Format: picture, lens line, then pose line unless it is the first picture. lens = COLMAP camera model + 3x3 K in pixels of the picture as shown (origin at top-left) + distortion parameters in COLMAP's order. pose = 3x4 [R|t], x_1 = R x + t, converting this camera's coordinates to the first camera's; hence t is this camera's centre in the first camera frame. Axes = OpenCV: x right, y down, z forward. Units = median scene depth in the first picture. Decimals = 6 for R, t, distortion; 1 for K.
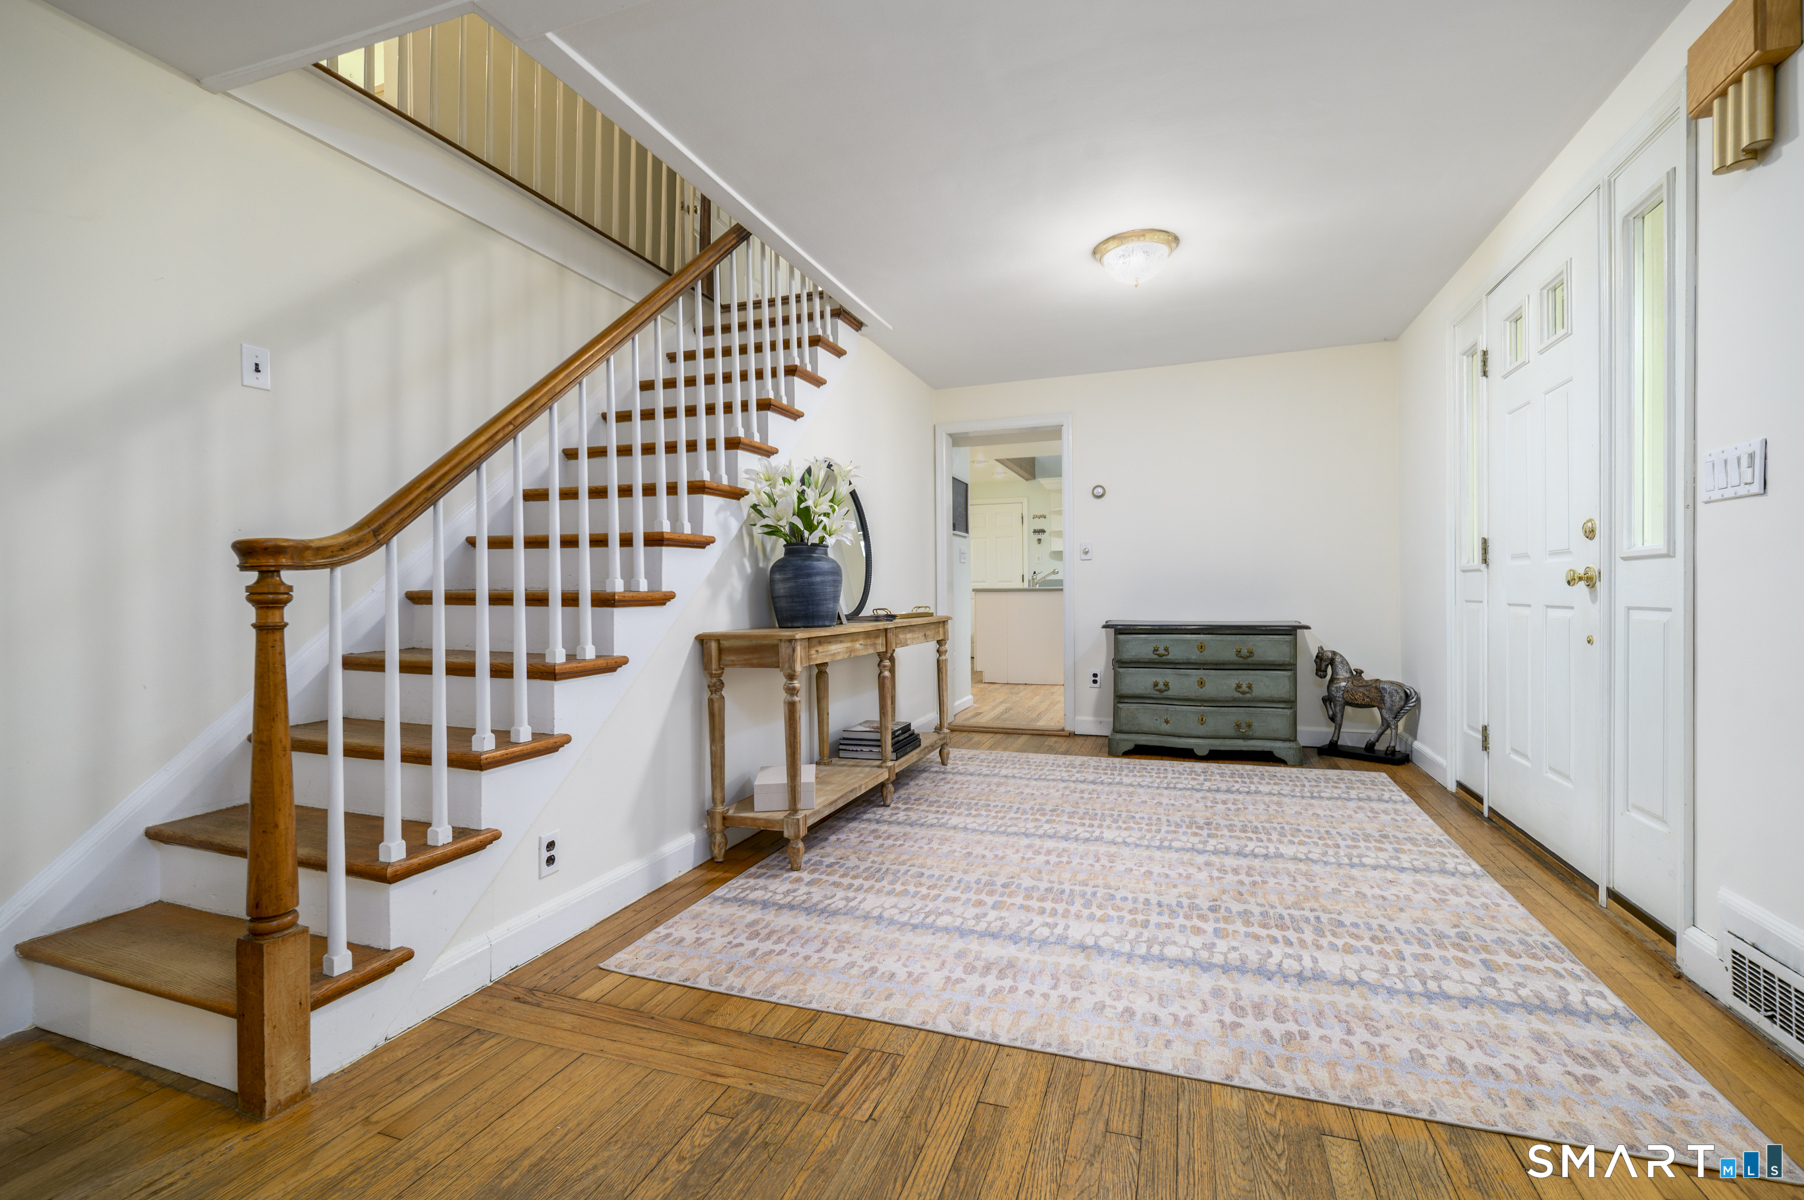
lens RADIAL K [[791.8, 0, 902.7], [0, 791.8, 595.2], [0, 0, 1]] dist [0.005587, -0.002751]
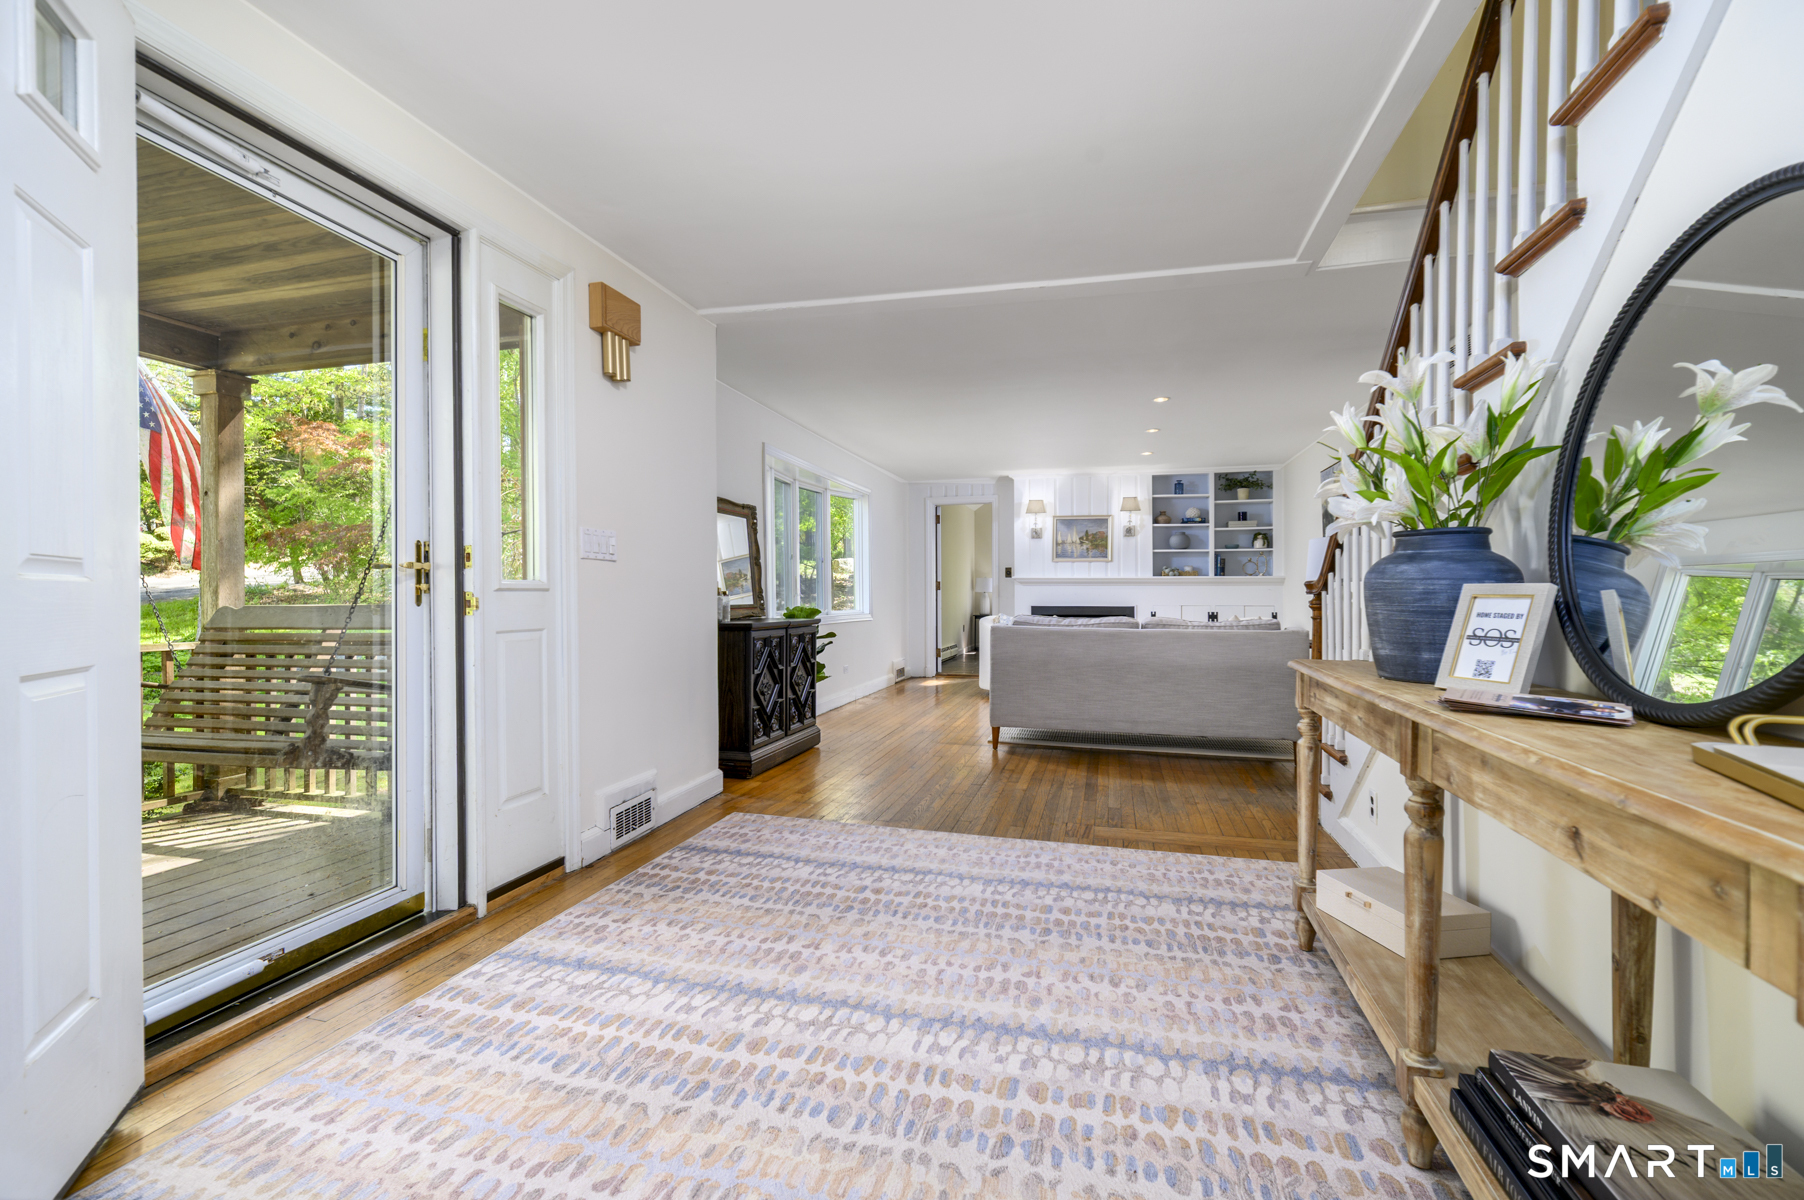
lens RADIAL K [[791.8, 0, 901.8], [0, 791.8, 599.7], [0, 0, 1]] dist [0.005587, -0.002751]
pose [[-0.996316, 0.011803, -0.084942, 0.384768], [0.010787, 0.999865, 0.012413, -0.035025], [0.085077, 0.011451, -0.996309, 1.963536]]
